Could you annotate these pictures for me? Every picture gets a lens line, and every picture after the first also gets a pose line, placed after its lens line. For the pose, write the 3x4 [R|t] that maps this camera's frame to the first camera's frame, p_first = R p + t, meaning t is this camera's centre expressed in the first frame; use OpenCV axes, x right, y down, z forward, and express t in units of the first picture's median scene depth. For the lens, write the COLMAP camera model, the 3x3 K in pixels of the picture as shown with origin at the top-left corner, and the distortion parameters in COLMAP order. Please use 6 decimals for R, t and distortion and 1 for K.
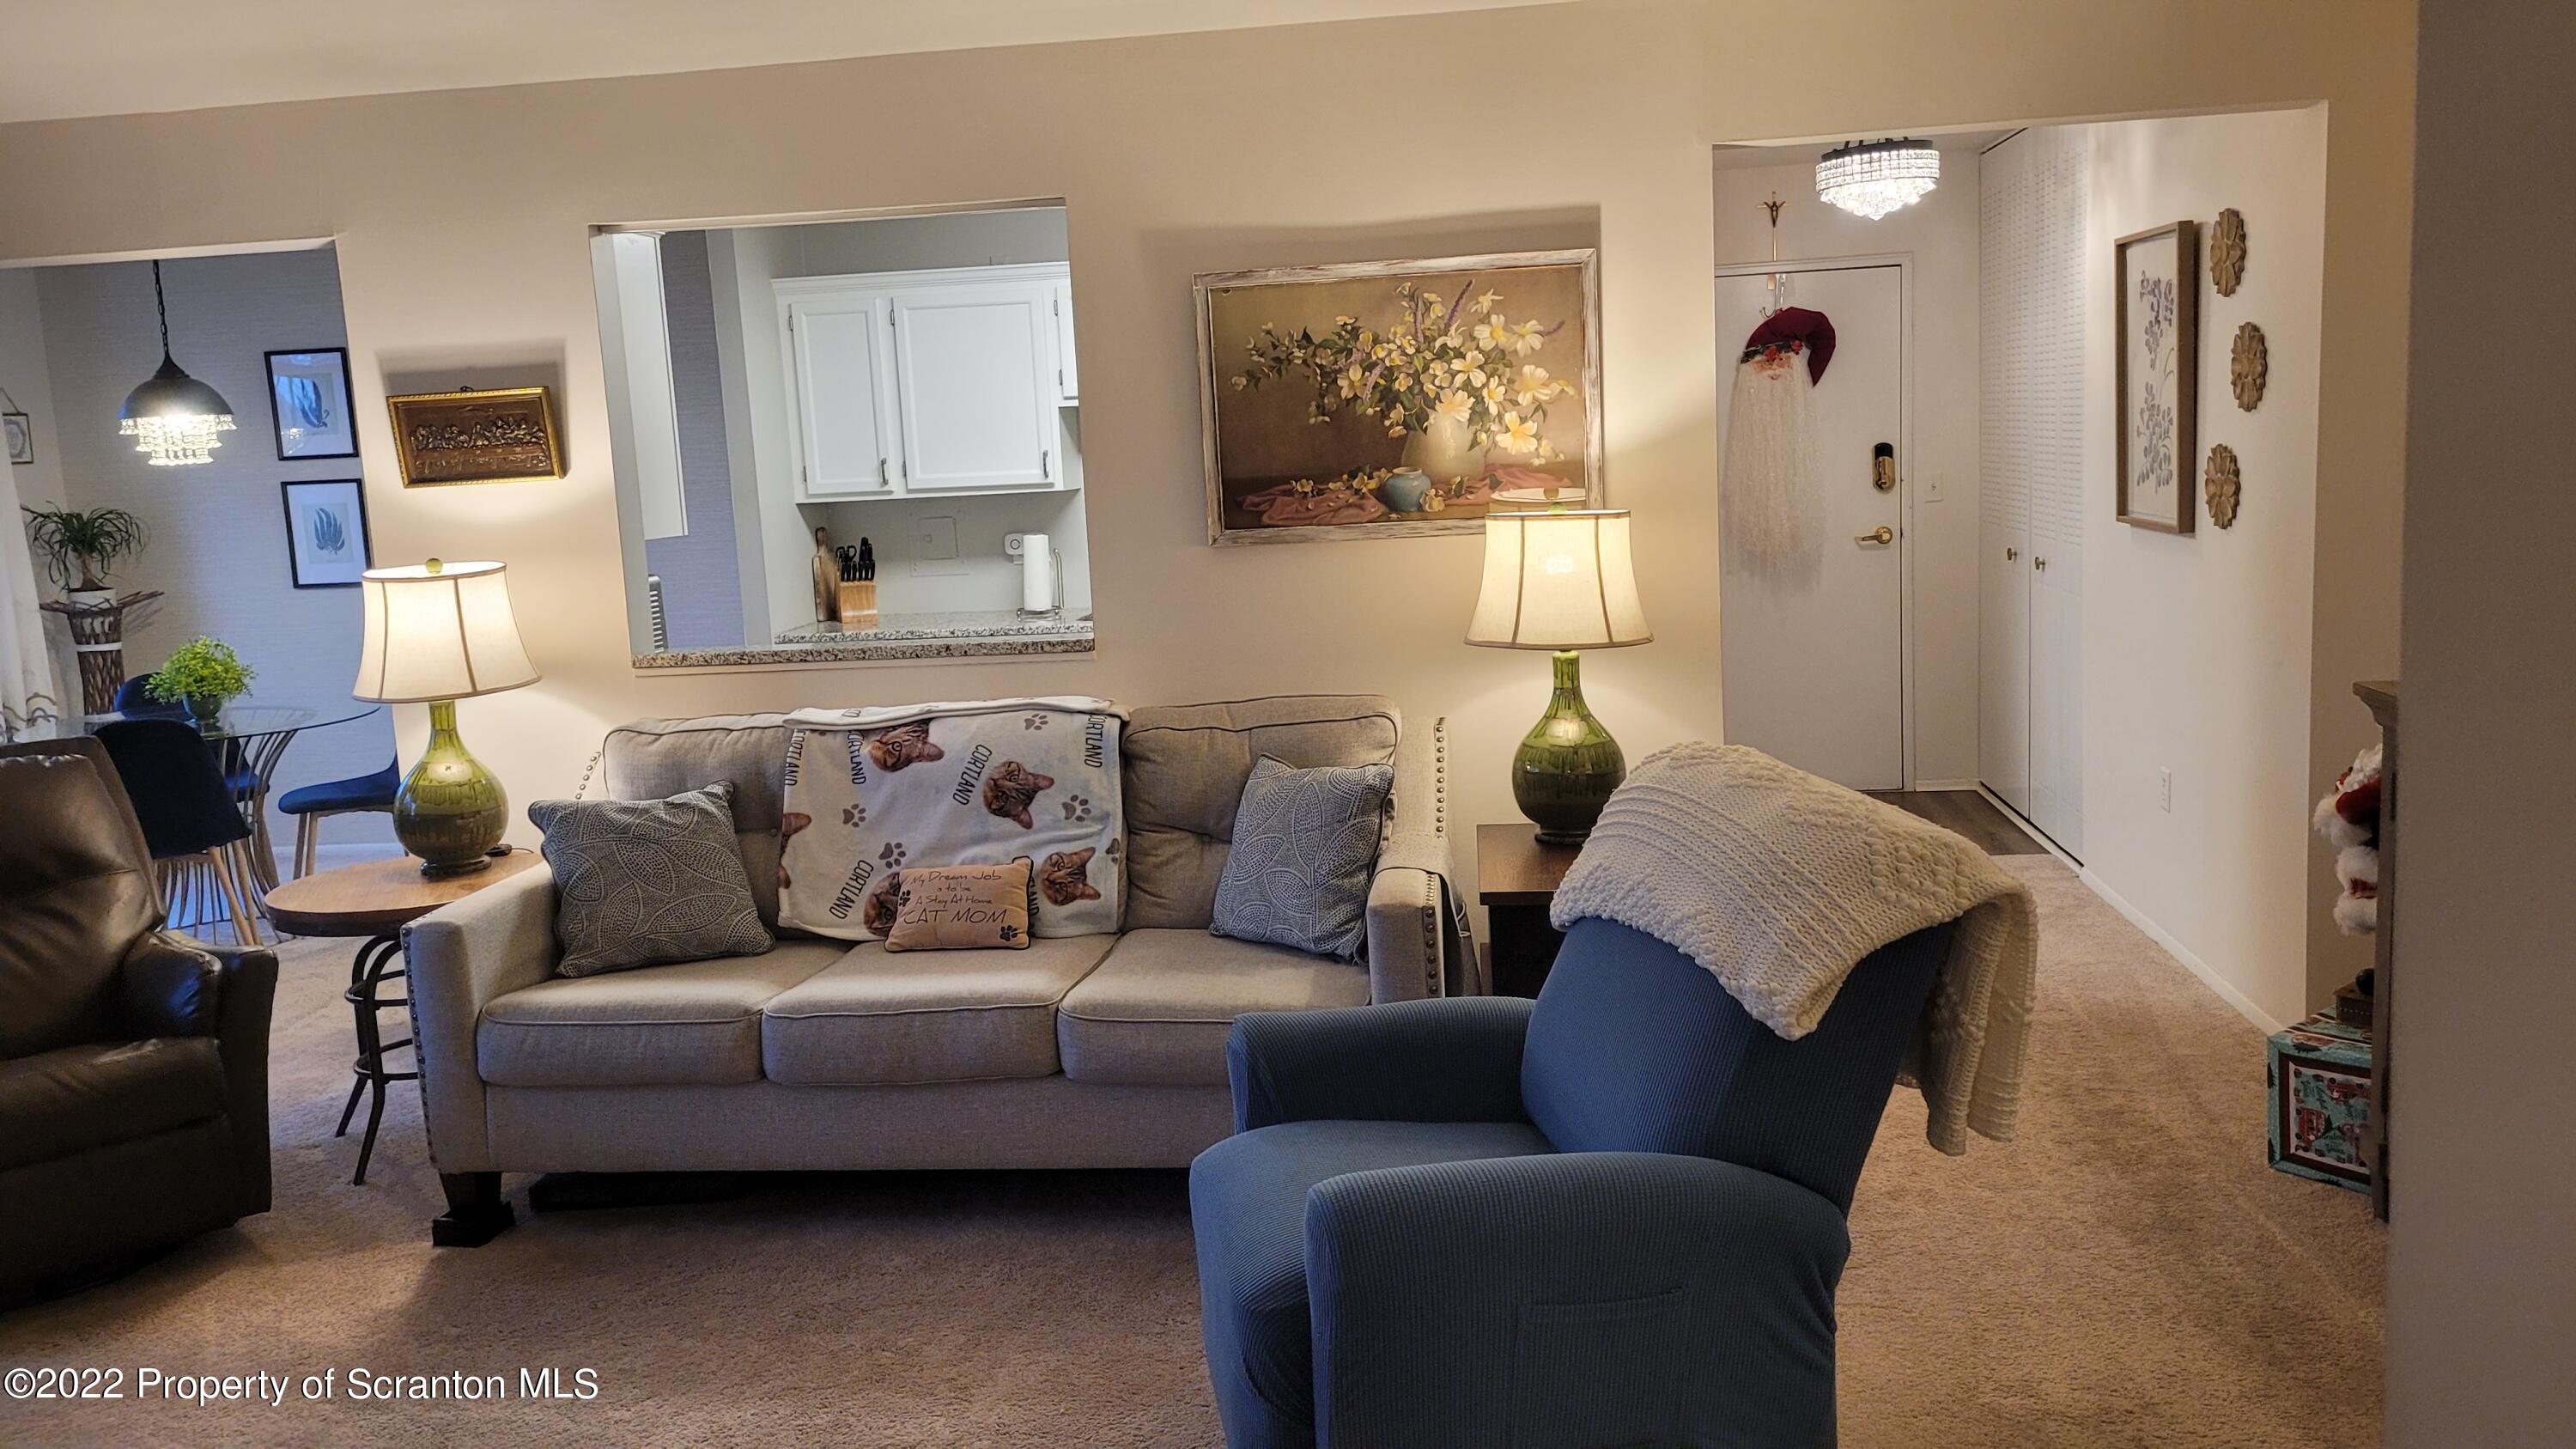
lens RADIAL K [[1957.3, 0, 1287.6], [0, 1957.3, 721.7], [0, 0, 1]] dist [0.048263, -0.002877]
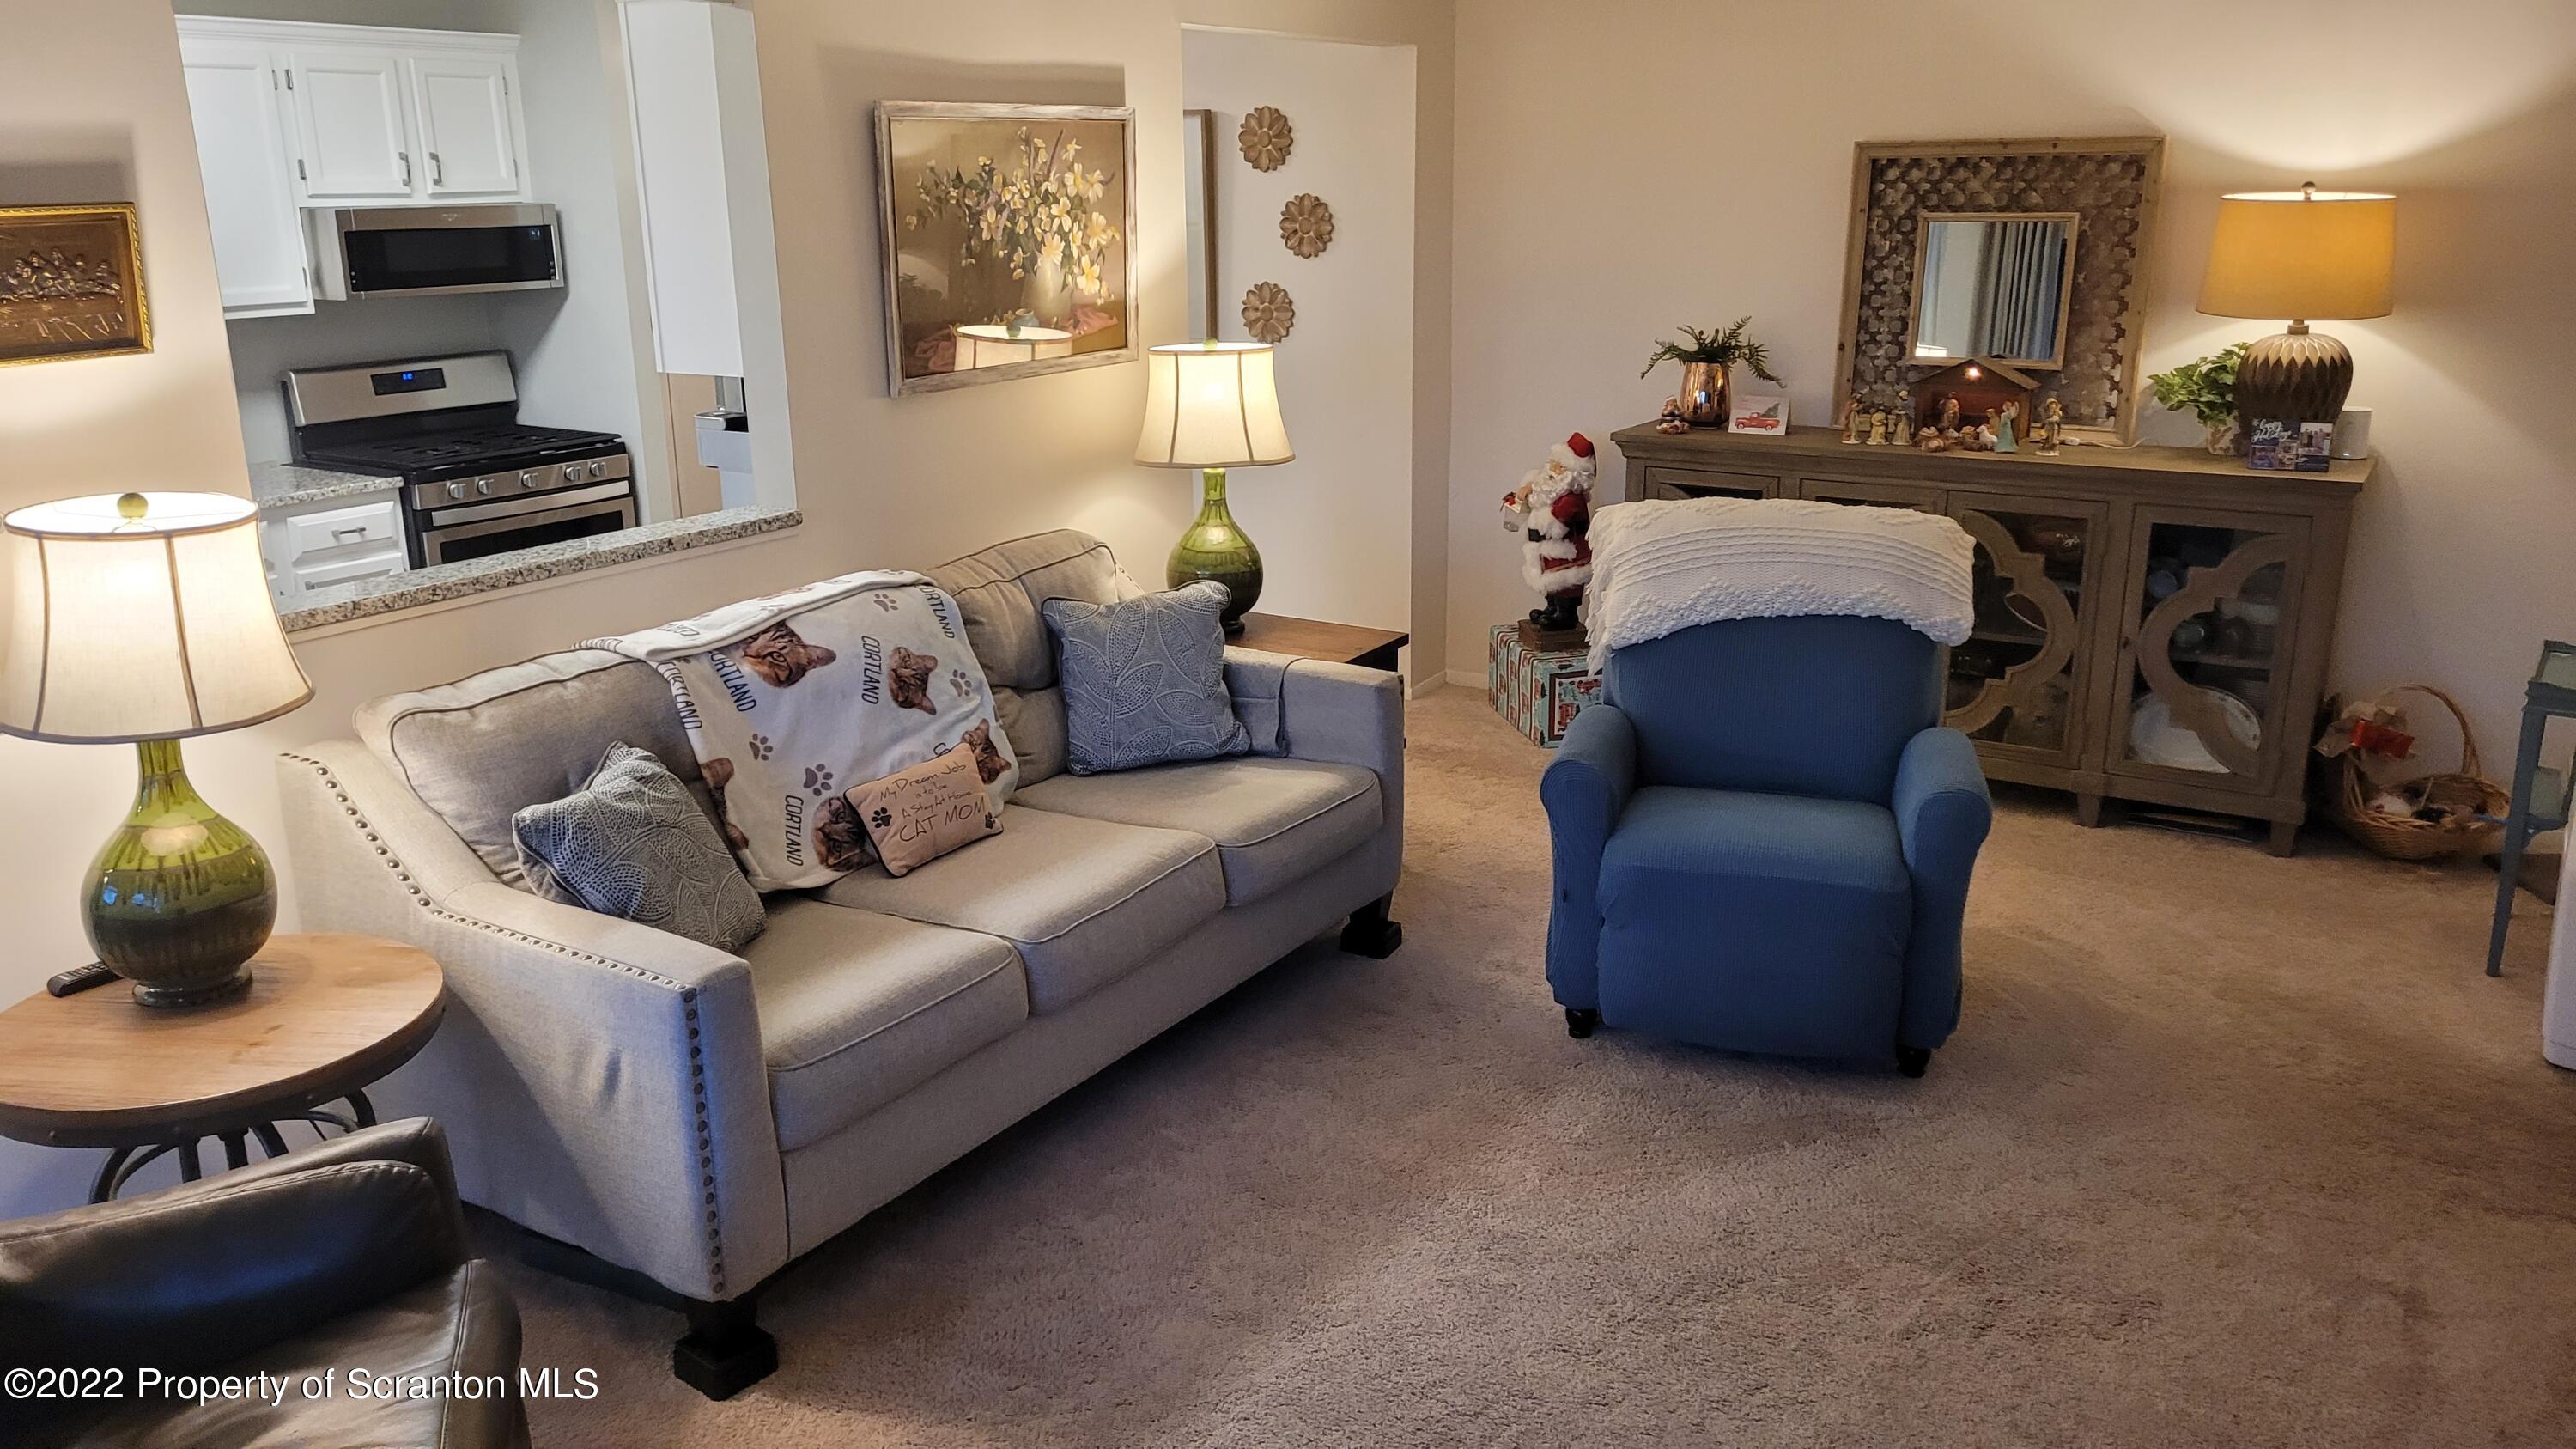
lens RADIAL K [[1957.3, 0, 1286.5], [0, 1957.3, 726.6], [0, 0, 1]] dist [0.048263, -0.002877]
pose [[0.429370, -0.208184, 0.878806, -0.851869], [0.121597, 0.977535, 0.172162, -0.076845], [-0.894905, 0.032939, 0.445039, 0.425972]]
